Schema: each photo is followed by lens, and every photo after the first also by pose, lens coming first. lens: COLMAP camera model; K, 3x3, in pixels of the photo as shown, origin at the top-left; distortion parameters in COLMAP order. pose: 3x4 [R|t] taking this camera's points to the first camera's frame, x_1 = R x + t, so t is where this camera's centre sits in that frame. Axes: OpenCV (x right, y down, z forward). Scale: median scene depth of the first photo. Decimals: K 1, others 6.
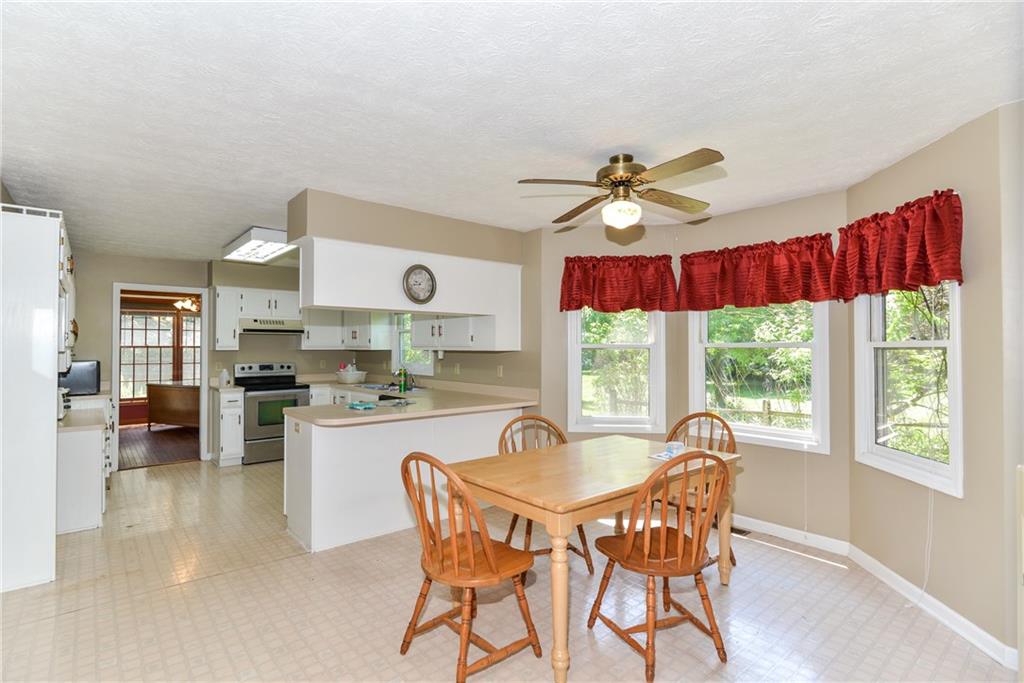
lens RADIAL K [[503.3, 0, 513.6], [0, 503.3, 343.9], [0, 0, 1]] dist [-0.015393, -0.002221]
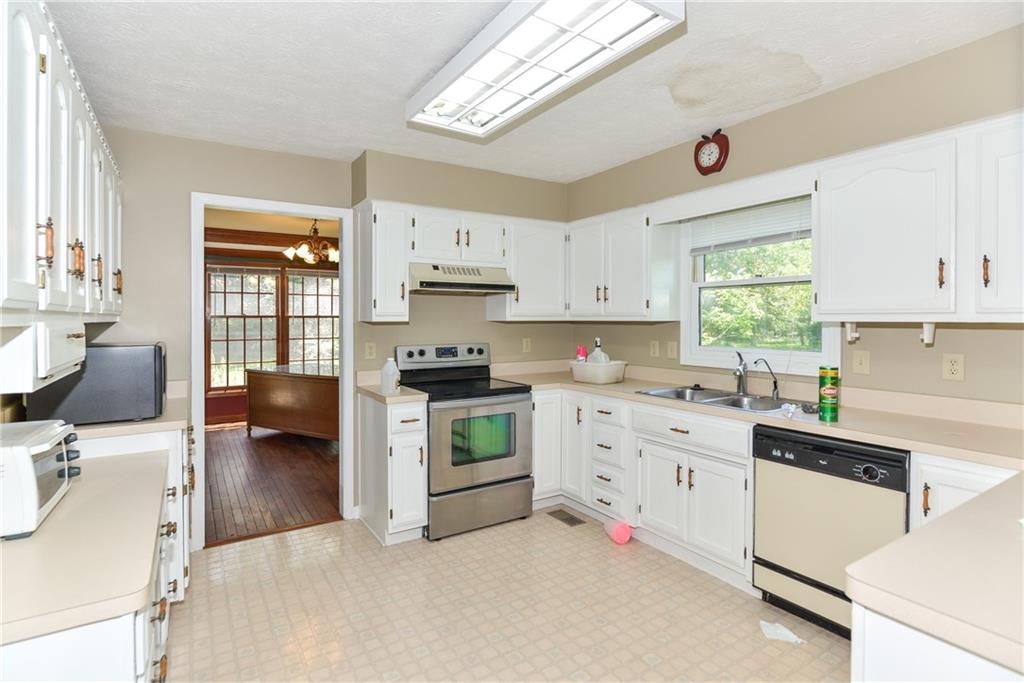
lens RADIAL K [[503.3, 0, 509.6], [0, 503.3, 322.6], [0, 0, 1]] dist [-0.015393, -0.002221]
pose [[0.990980, -0.000839, -0.134005, -0.341471], [0.003185, 0.999845, 0.017297, 0.004325], [0.133970, -0.017568, 0.990830, 0.442257]]
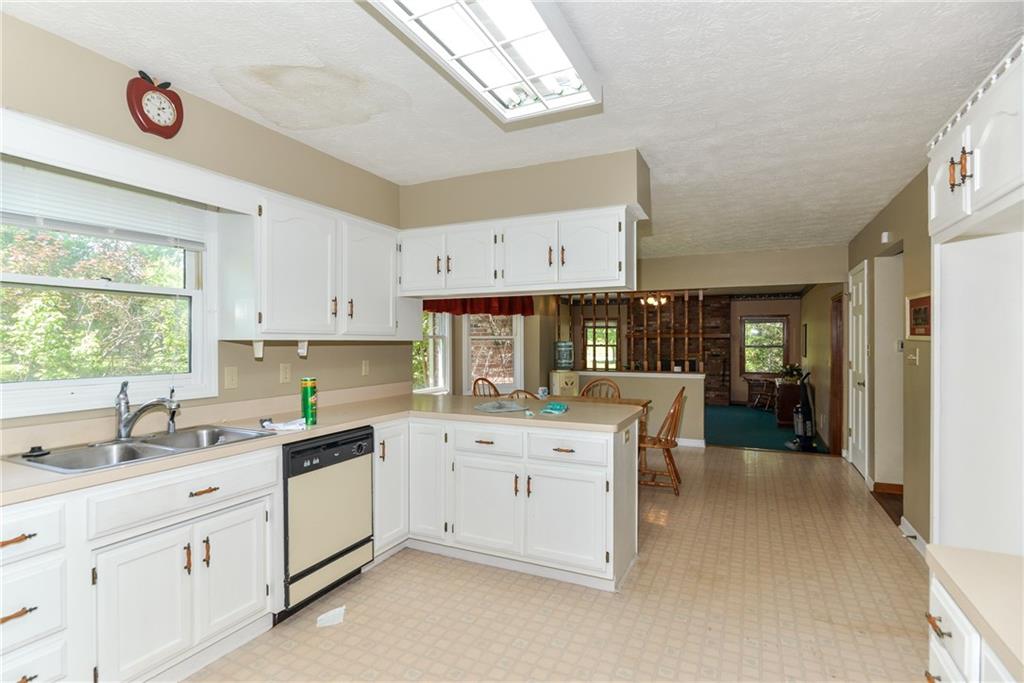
lens RADIAL K [[503.3, 0, 511.0], [0, 503.3, 344.5], [0, 0, 1]] dist [-0.015393, -0.002221]
pose [[-0.416681, -0.005845, 0.909034, -0.564387], [-0.010286, 0.999946, 0.001715, 0.010404], [-0.908995, -0.008636, -0.416718, 0.771523]]
